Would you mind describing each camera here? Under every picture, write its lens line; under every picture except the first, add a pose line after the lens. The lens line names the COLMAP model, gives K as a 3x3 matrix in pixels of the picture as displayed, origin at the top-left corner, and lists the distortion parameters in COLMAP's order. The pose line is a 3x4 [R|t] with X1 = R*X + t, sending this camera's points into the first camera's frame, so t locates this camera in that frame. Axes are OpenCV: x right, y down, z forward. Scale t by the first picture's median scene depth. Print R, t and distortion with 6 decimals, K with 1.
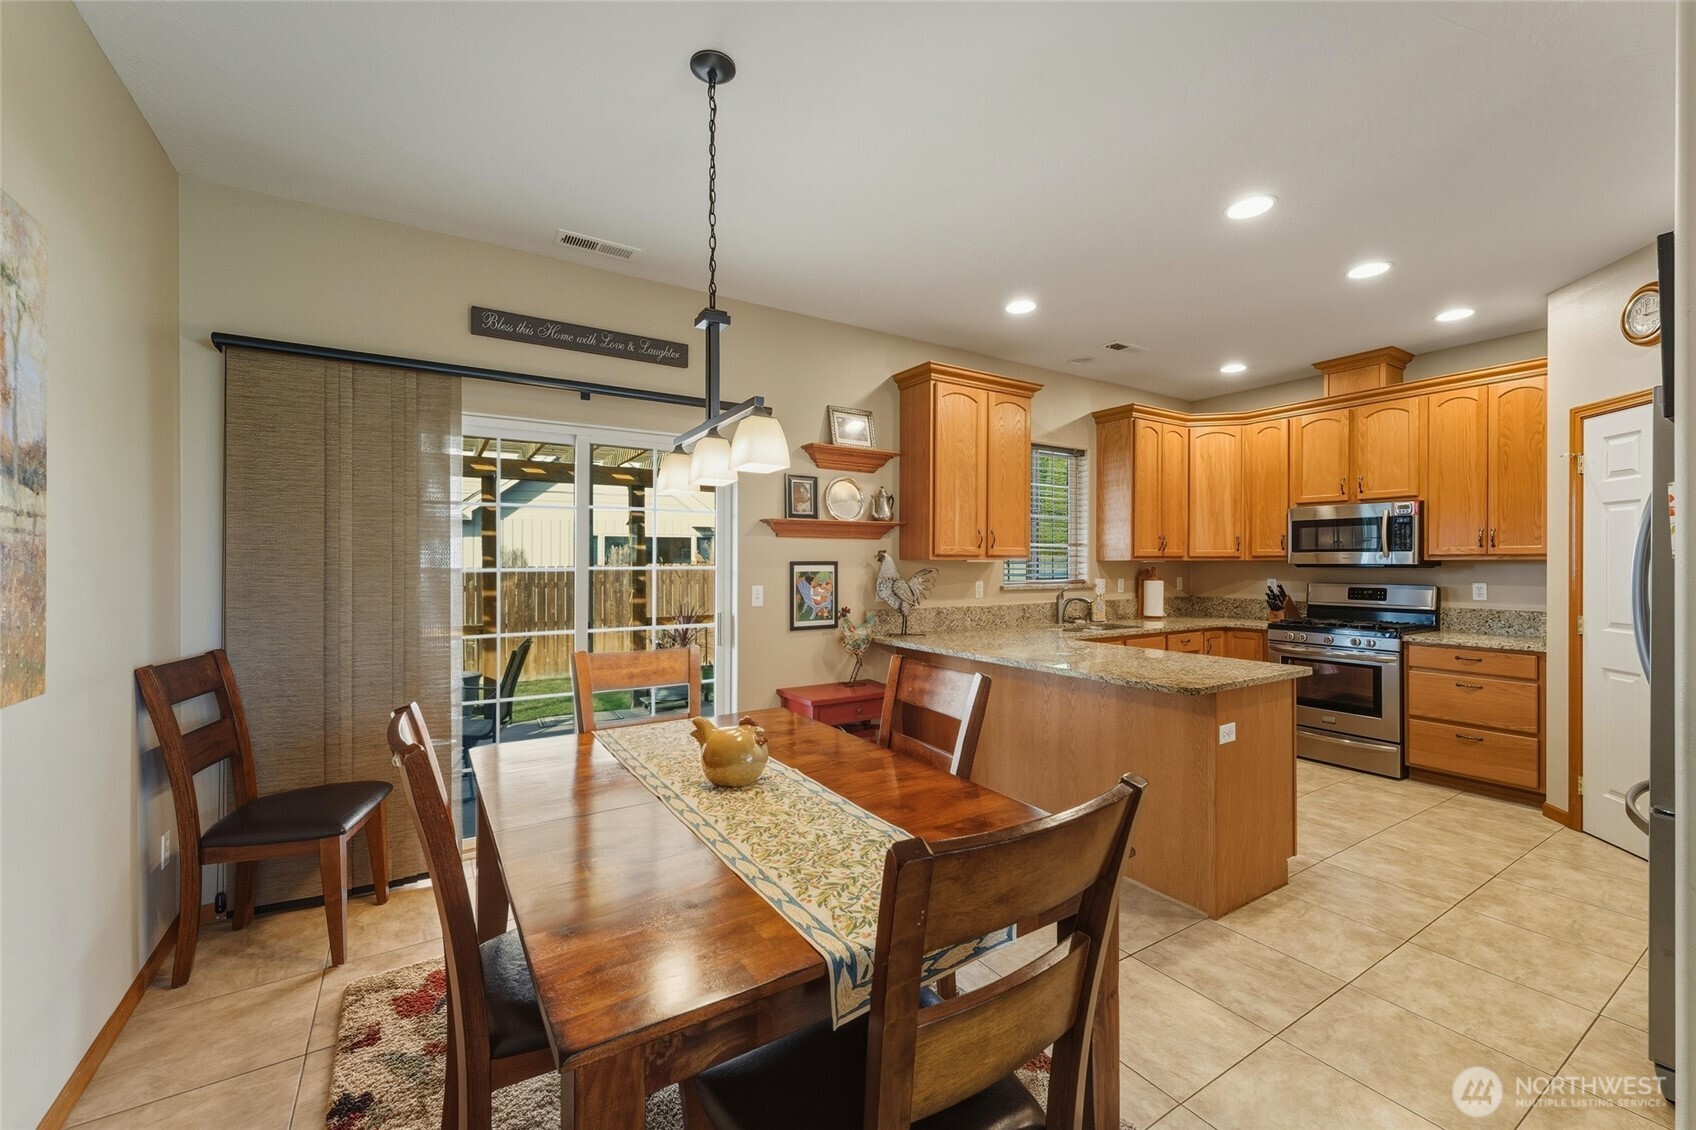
lens RADIAL K [[673.6, 0, 842.4], [0, 673.6, 563.6], [0, 0, 1]] dist [0.001206, 0.000149]
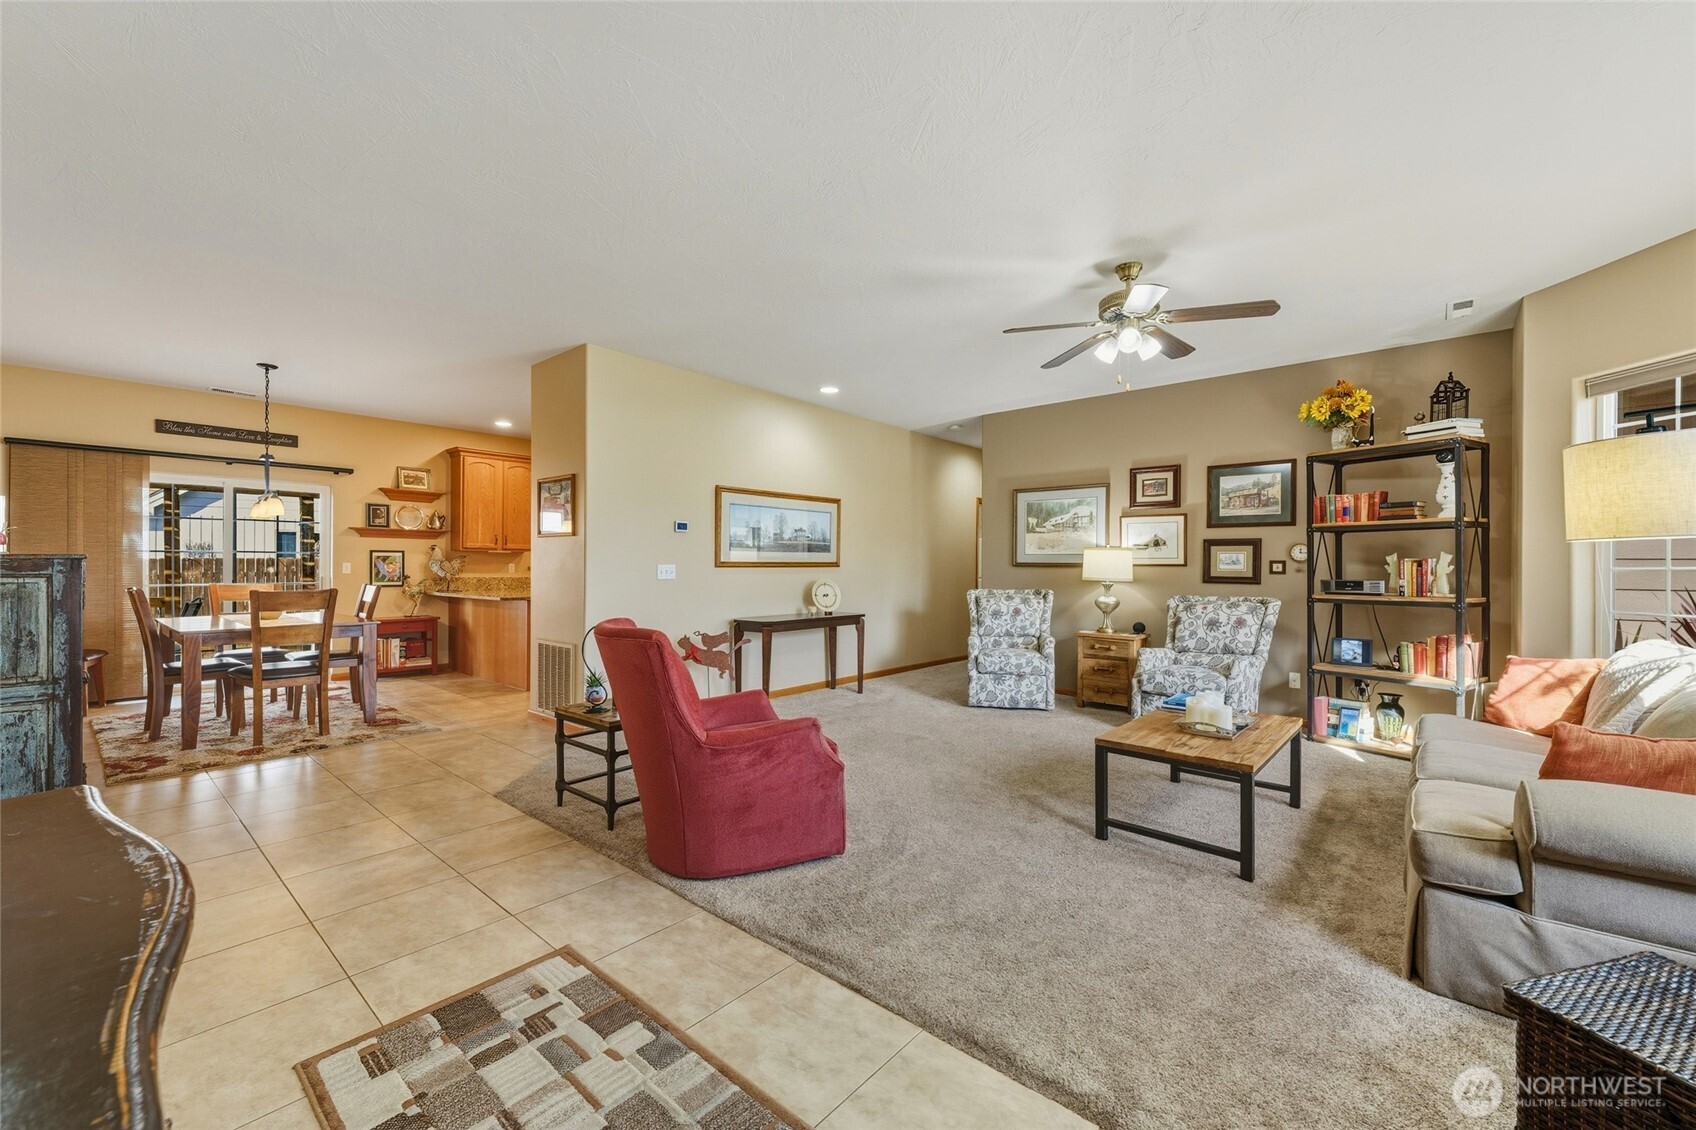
lens RADIAL K [[673.6, 0, 852.2], [0, 673.6, 572.3], [0, 0, 1]] dist [0.001206, 0.000149]
pose [[0.956783, 0.007338, 0.290712, 0.635401], [-0.011360, 0.999862, 0.012148, 0.019369], [-0.290582, -0.014926, 0.956734, -1.139501]]
